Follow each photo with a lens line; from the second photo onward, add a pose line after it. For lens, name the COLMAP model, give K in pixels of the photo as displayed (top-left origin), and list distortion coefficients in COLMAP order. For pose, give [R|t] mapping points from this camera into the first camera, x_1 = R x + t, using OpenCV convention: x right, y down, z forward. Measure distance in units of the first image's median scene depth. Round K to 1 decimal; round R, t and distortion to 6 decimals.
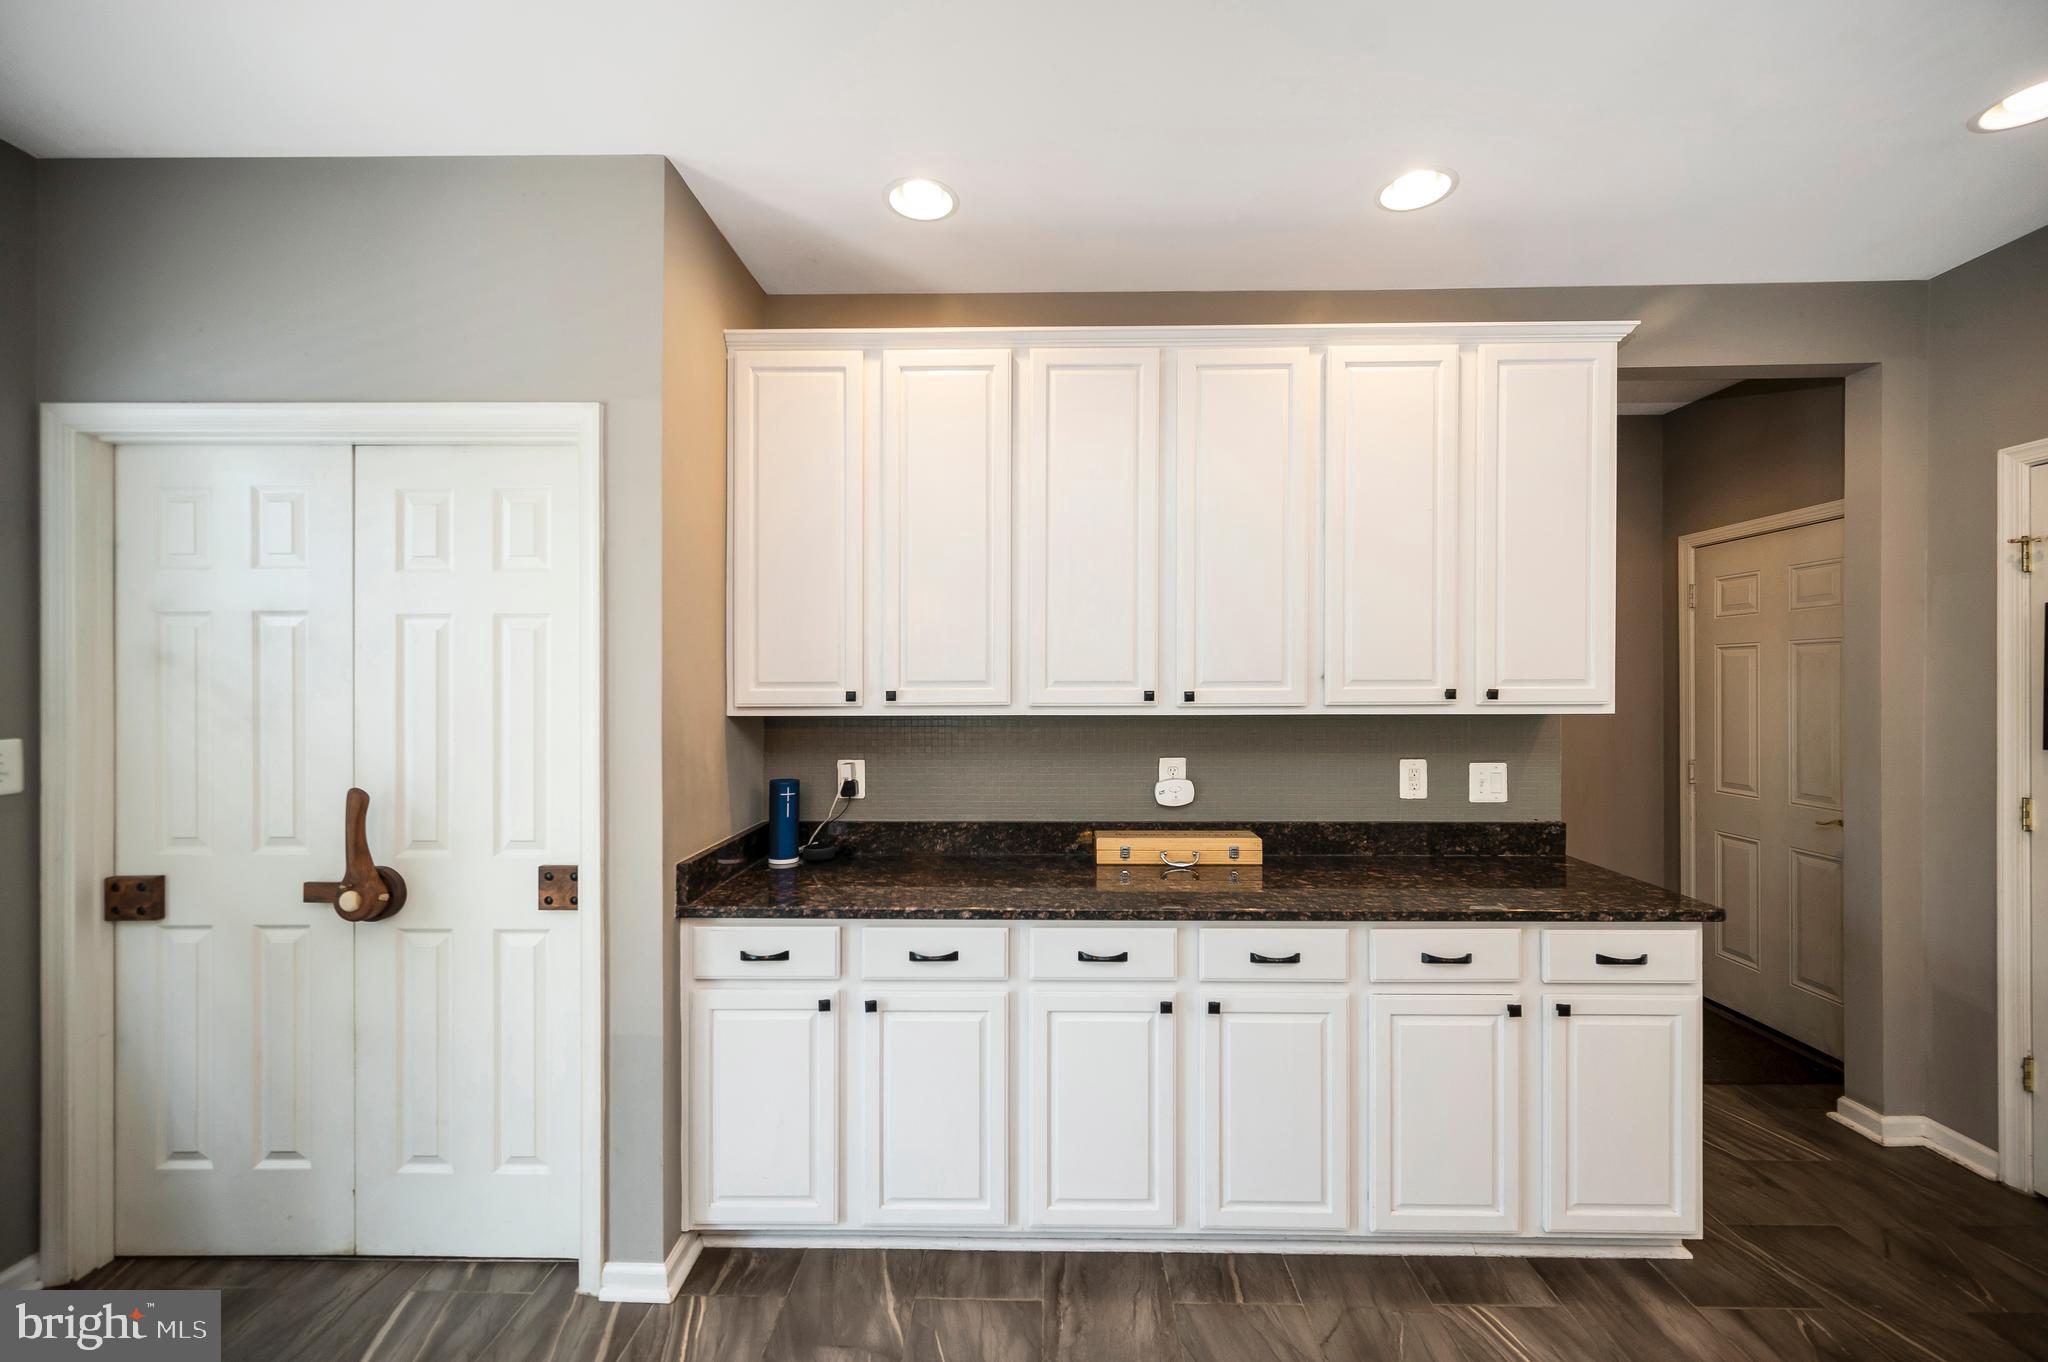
lens RADIAL K [[824.0, 0, 1030.4], [0, 824.0, 675.3], [0, 0, 1]] dist [-0.000272, 0.000010]
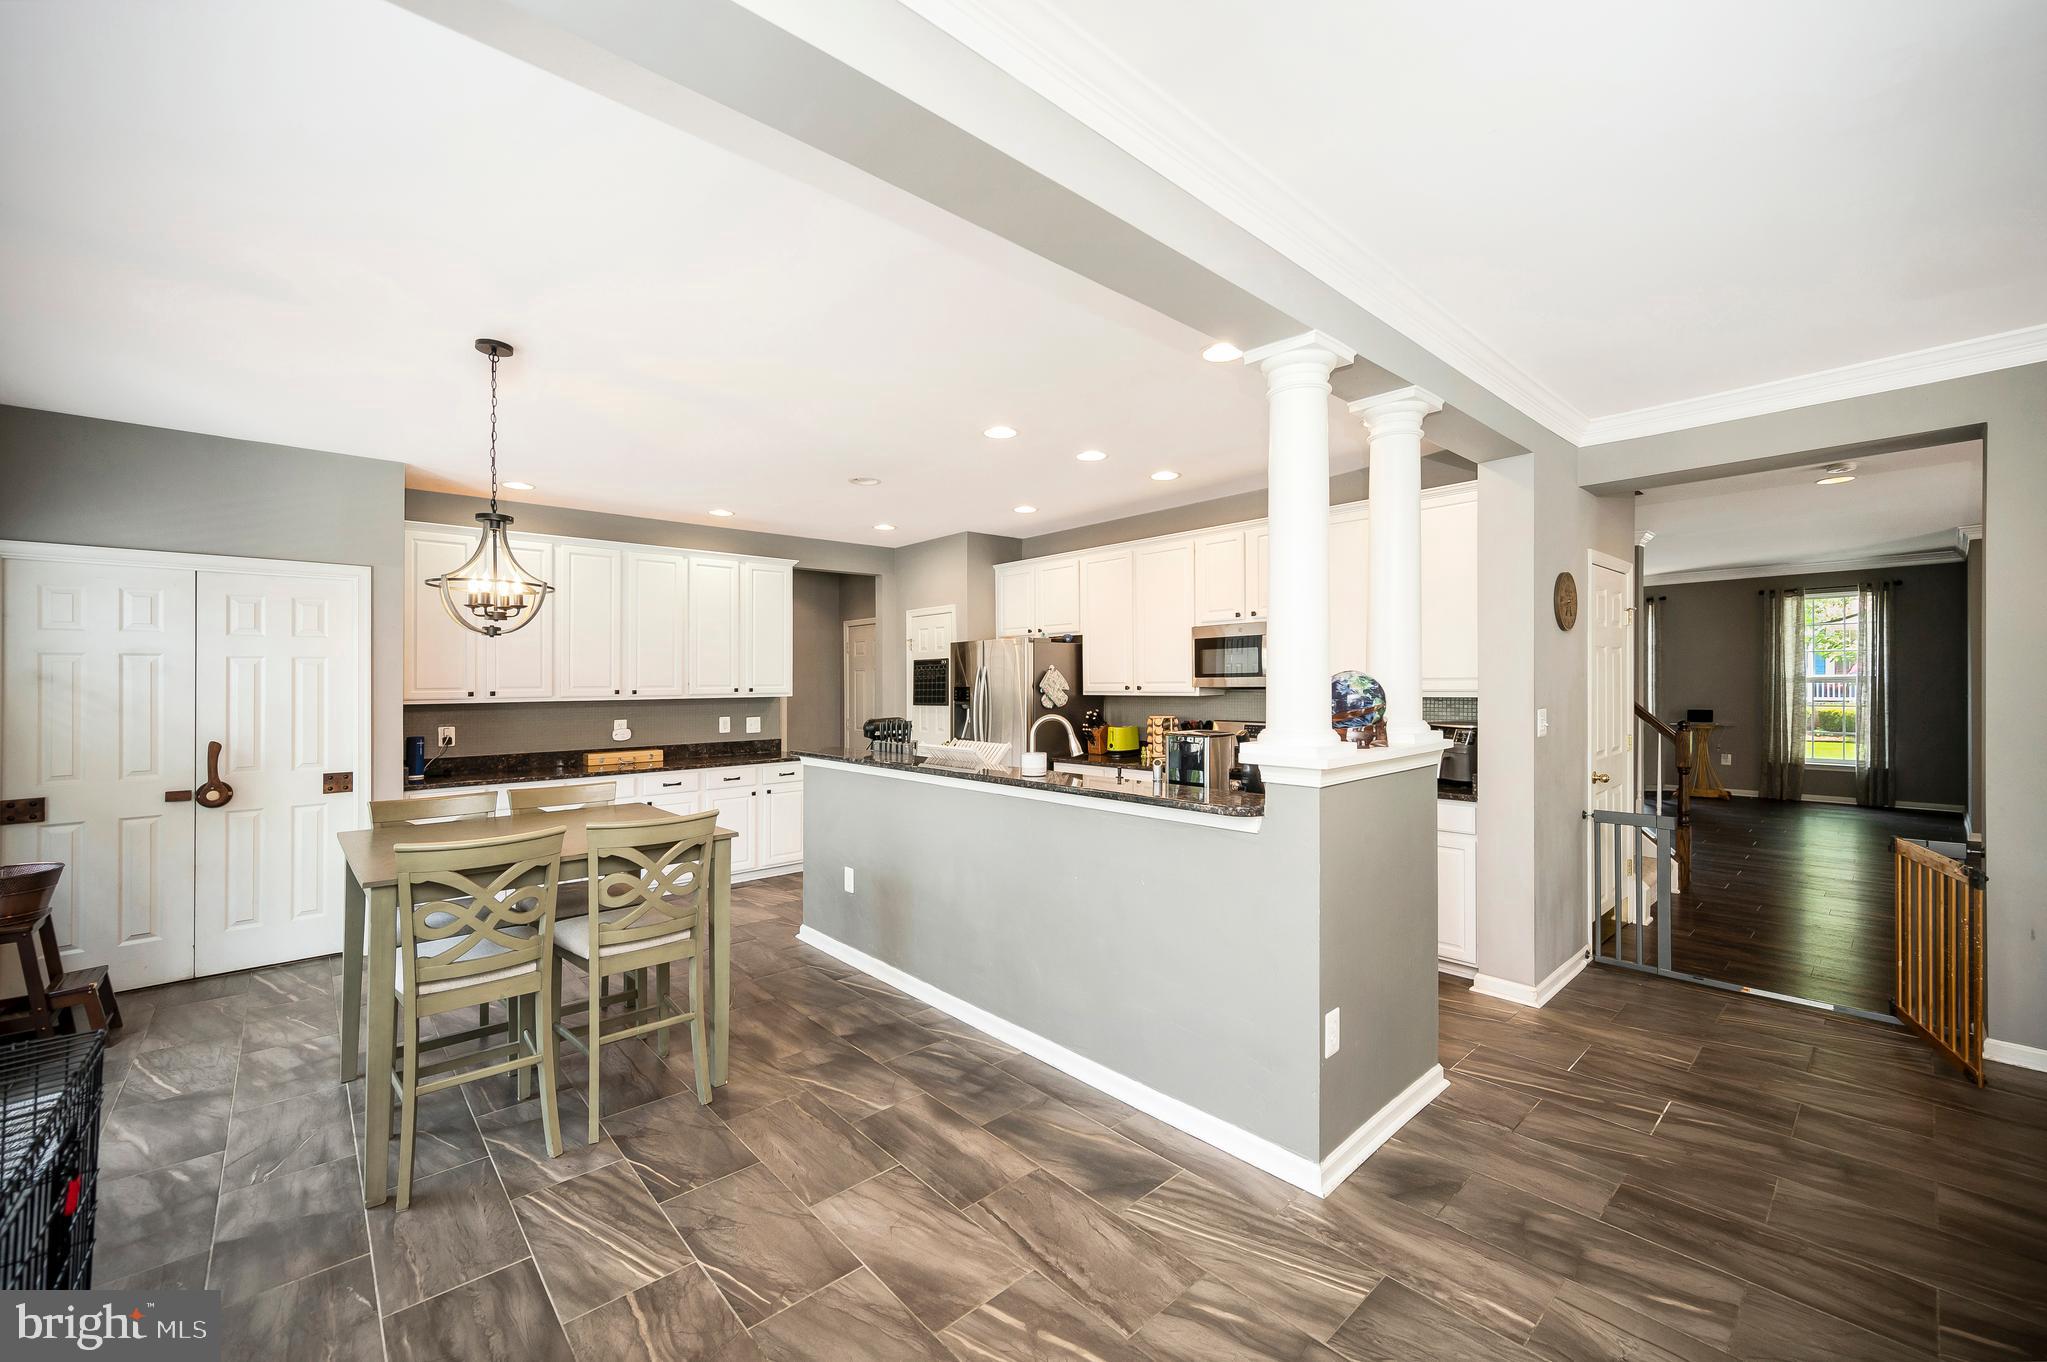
lens RADIAL K [[803.5, 0, 1047.6], [0, 803.5, 667.0], [0, 0, 1]] dist [-0.015295, 0.002906]
pose [[0.709467, 0.007960, 0.704694, -0.630864], [0.002371, 0.999904, -0.013681, -0.014917], [-0.704735, 0.011377, 0.709380, -1.610666]]
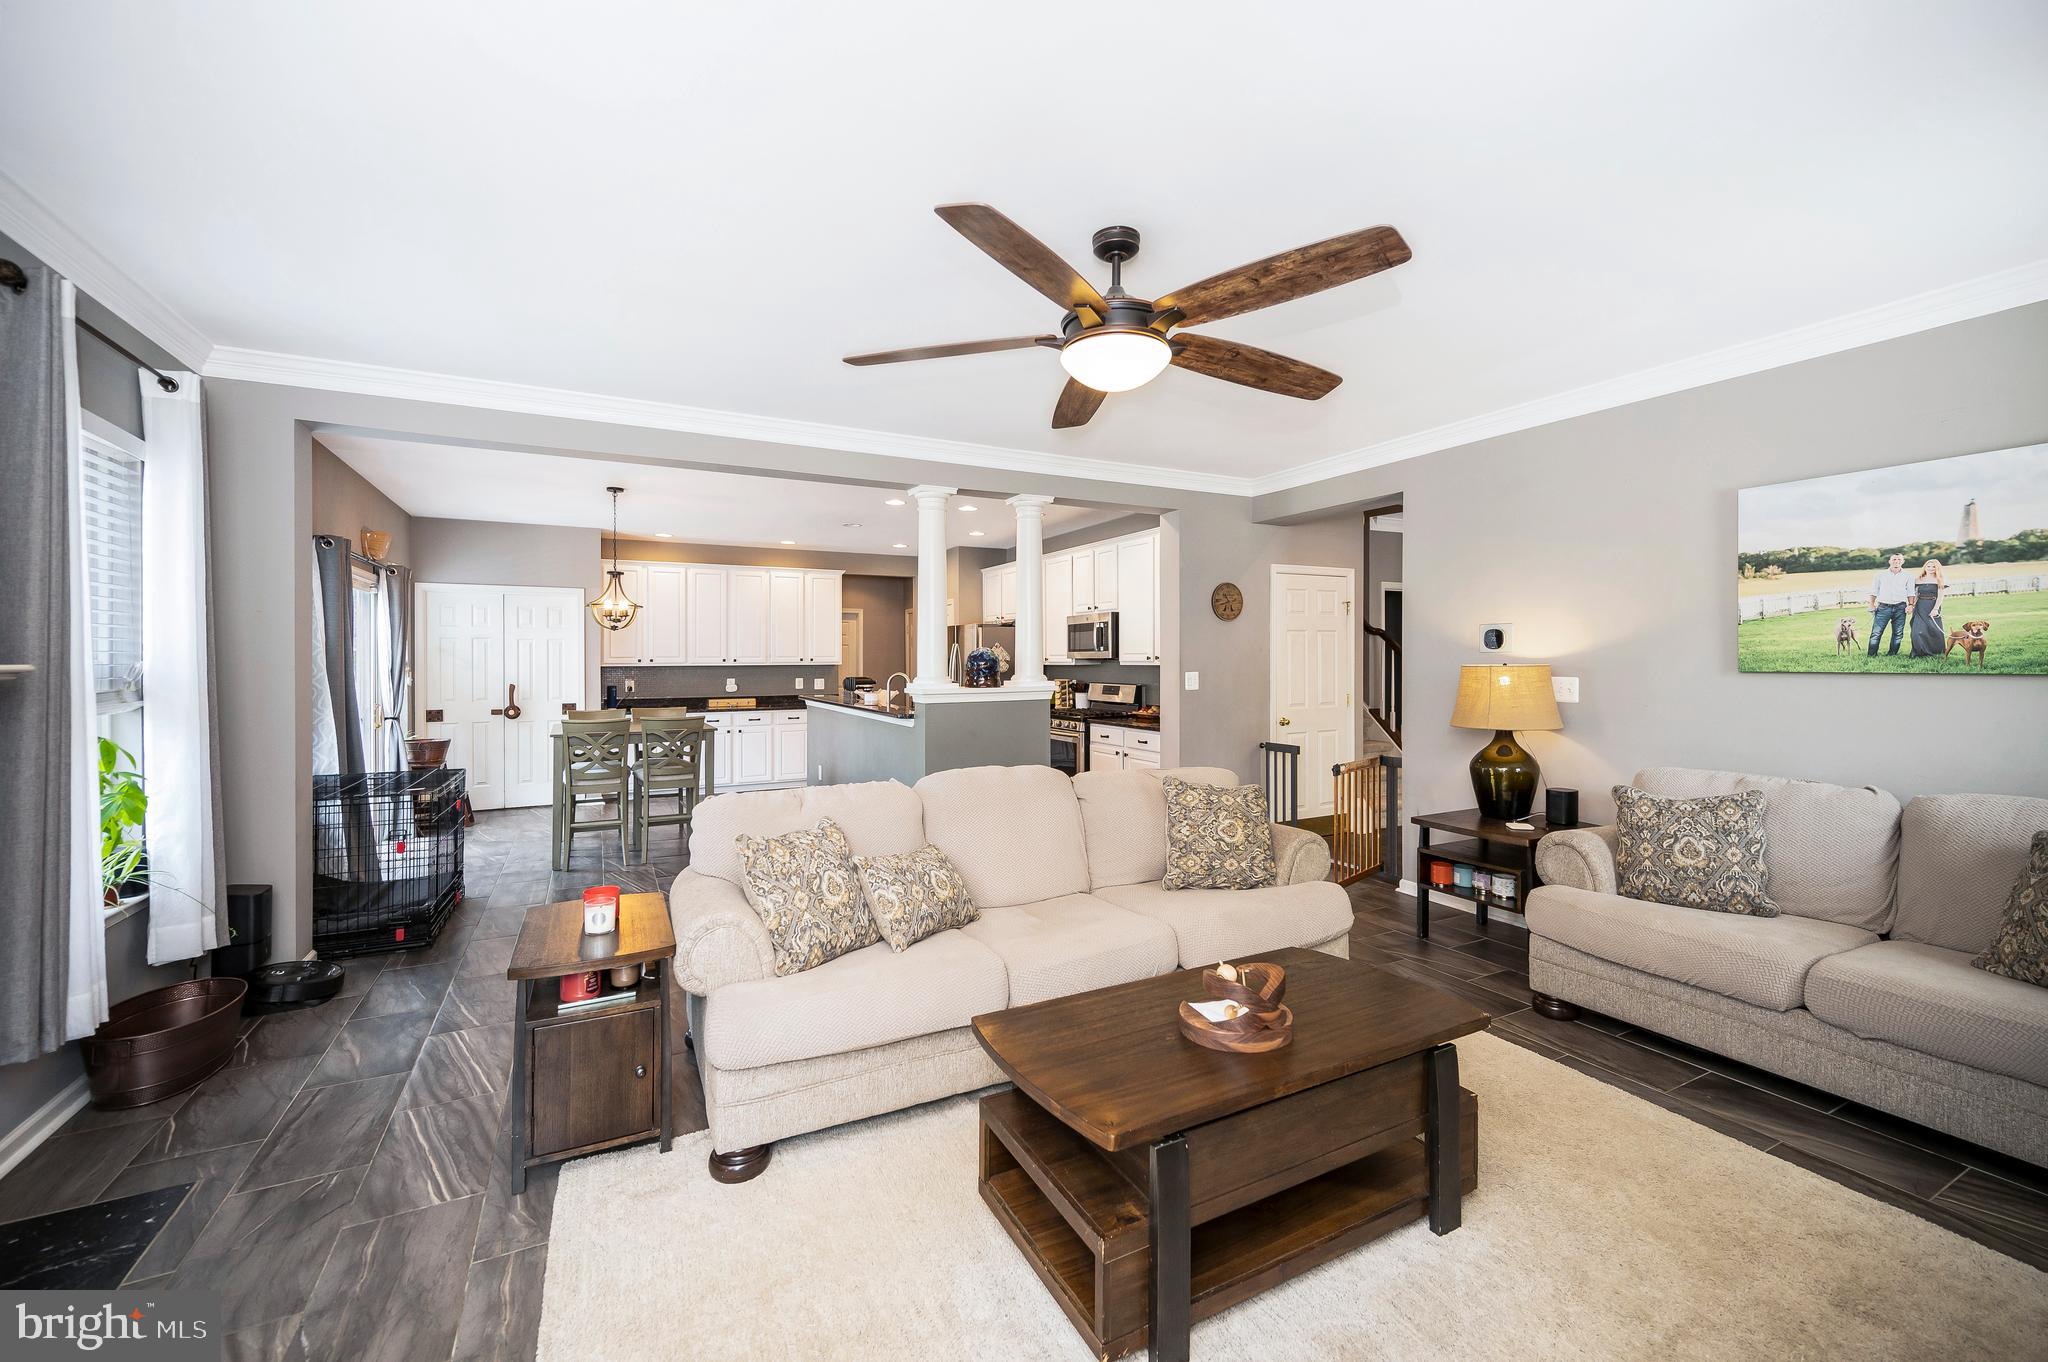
lens RADIAL K [[818.1, 0, 1031.5], [0, 818.1, 654.3], [0, 0, 1]] dist [-0.002331, 0.000286]
pose [[0.870027, 0.000675, 0.493003, -0.499442], [-0.000821, 1.000000, 0.000080, -0.005583], [-0.493003, -0.000475, 0.870028, -3.083779]]
